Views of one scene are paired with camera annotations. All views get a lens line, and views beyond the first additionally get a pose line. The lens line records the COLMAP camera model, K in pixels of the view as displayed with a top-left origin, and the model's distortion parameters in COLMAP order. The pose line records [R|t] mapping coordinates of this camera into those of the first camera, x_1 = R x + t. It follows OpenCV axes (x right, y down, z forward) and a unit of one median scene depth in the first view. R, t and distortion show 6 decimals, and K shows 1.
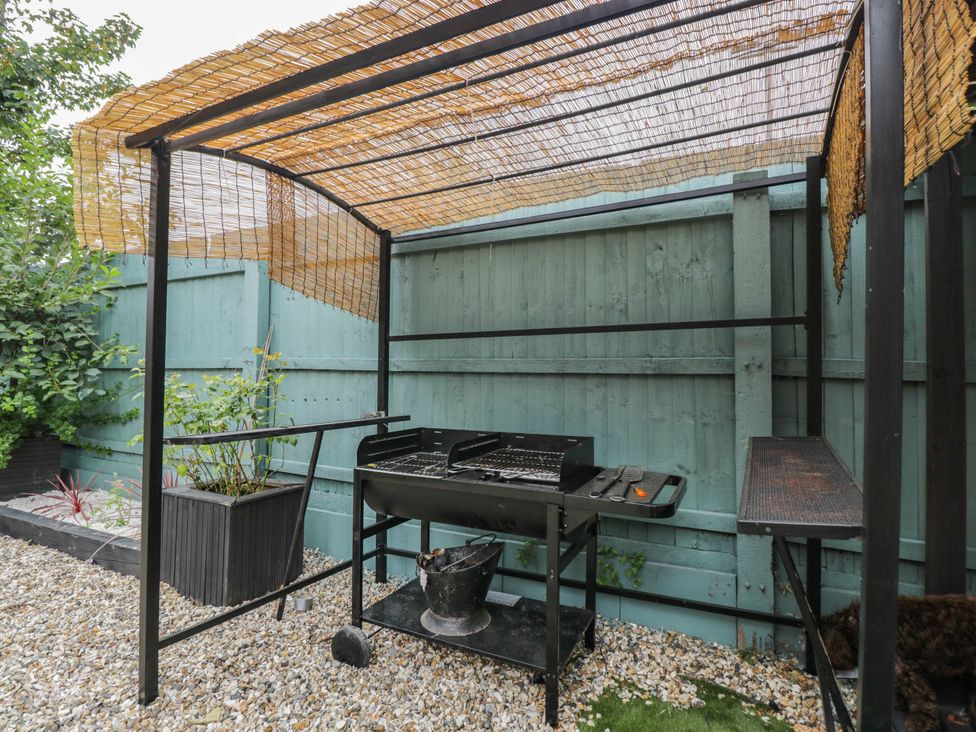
lens RADIAL K [[524.3, 0, 481.7], [0, 524.3, 365.3], [0, 0, 1]] dist [-0.014021, -0.003510]
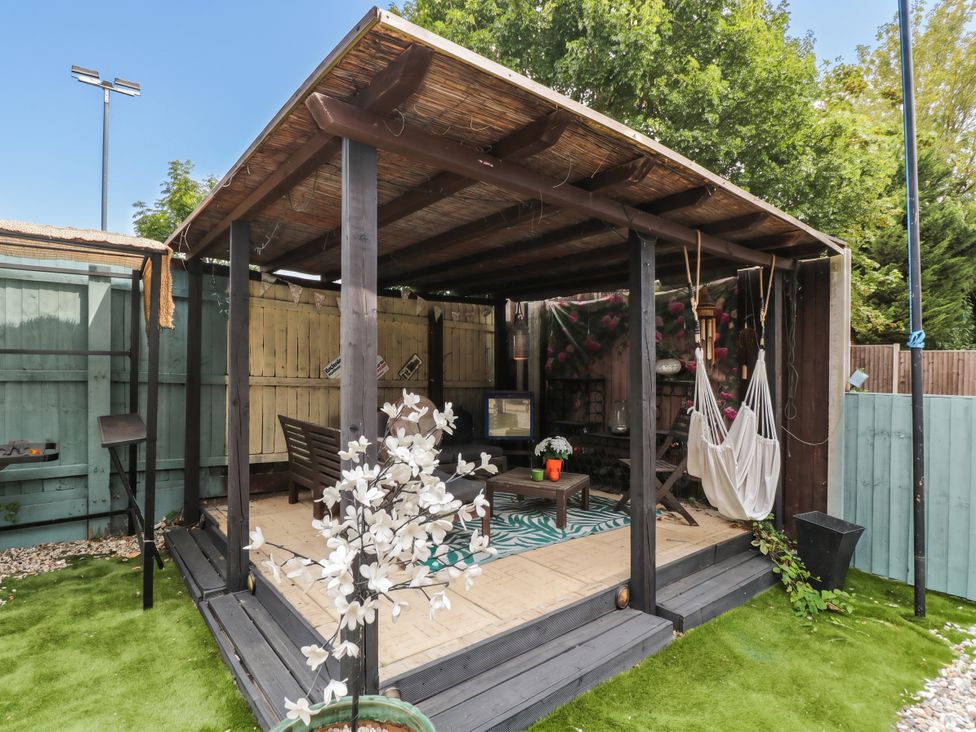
lens RADIAL K [[524.3, 0, 484.8], [0, 524.3, 364.6], [0, 0, 1]] dist [-0.014021, -0.003510]
pose [[0.404848, -0.003471, 0.914378, -0.548716], [-0.030322, 0.999392, 0.017218, -0.105711], [-0.913881, -0.034696, 0.404496, -0.883687]]
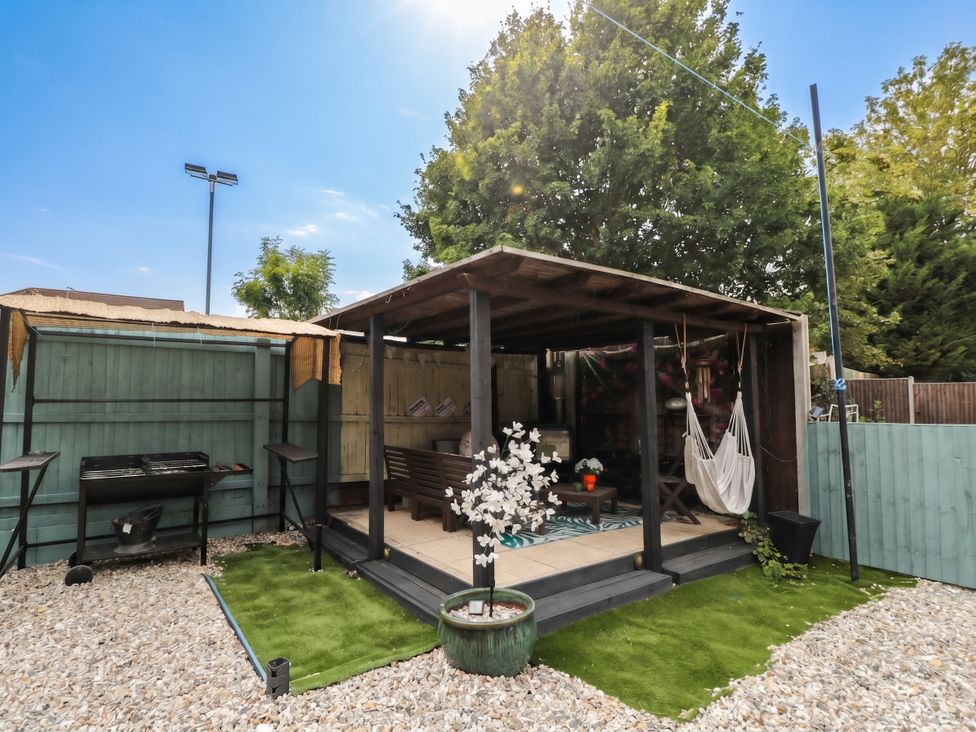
lens RADIAL K [[524.3, 0, 481.9], [0, 524.3, 369.7], [0, 0, 1]] dist [-0.014021, -0.003510]
pose [[0.464150, 0.042420, 0.884740, -1.182651], [-0.015161, 0.999087, -0.039949, -0.135101], [-0.885627, 0.005129, 0.464370, -1.065977]]
